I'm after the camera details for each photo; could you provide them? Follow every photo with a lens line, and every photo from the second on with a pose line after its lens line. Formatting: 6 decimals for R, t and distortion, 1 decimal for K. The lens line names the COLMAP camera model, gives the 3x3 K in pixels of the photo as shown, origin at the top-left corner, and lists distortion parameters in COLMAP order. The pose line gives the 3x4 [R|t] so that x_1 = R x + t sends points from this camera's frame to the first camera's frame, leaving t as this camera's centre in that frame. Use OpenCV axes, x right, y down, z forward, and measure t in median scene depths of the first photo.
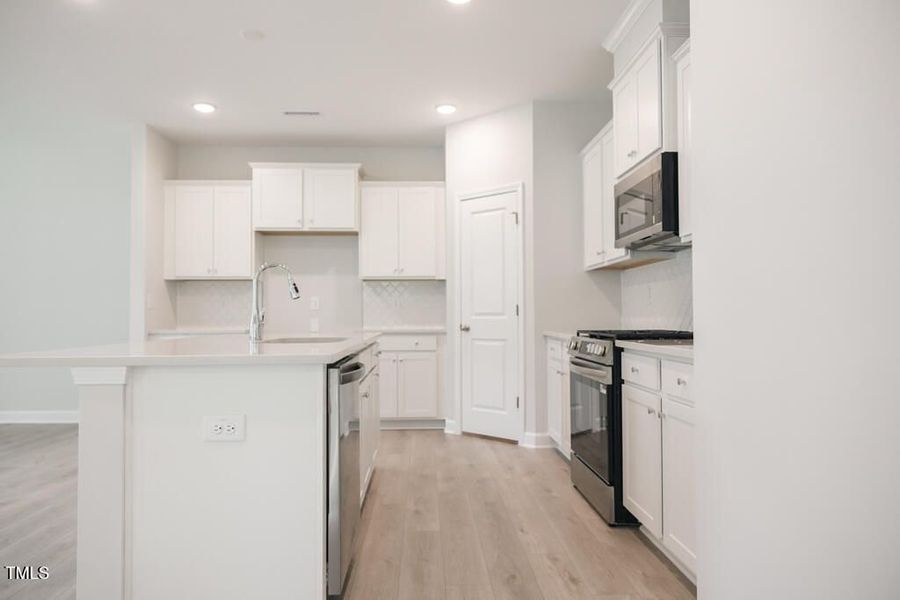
lens RADIAL K [[609.5, 0, 446.0], [0, 609.5, 298.7], [0, 0, 1]] dist [0.001503, 0.000079]
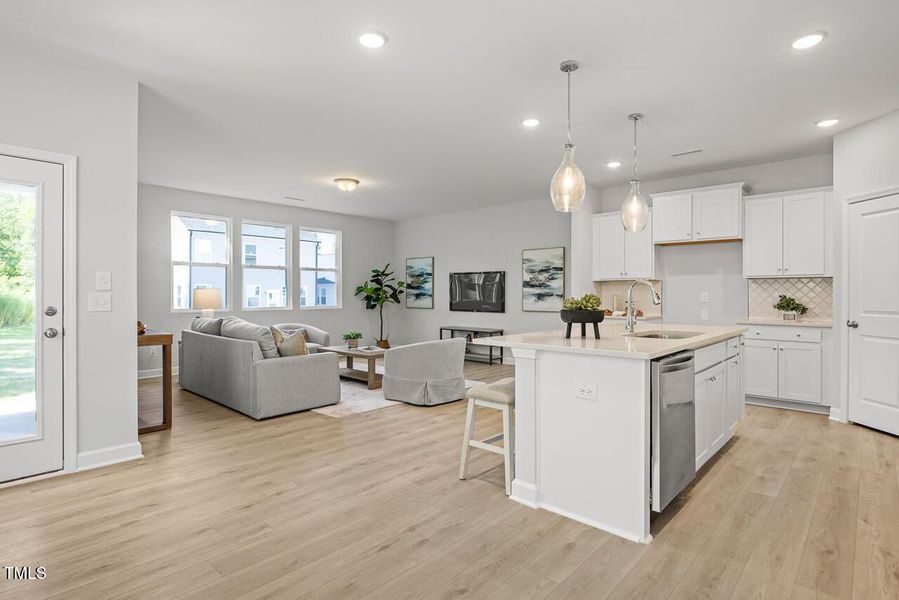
lens RADIAL K [[462.8, 0, 453.0], [0, 462.8, 295.4], [0, 0, 1]] dist [-0.001372, -0.000973]
pose [[0.714733, 0.008449, -0.699347, 0.103573], [0.013421, 0.999577, 0.025793, -0.034807], [0.699269, -0.027821, 0.714317, -0.063414]]
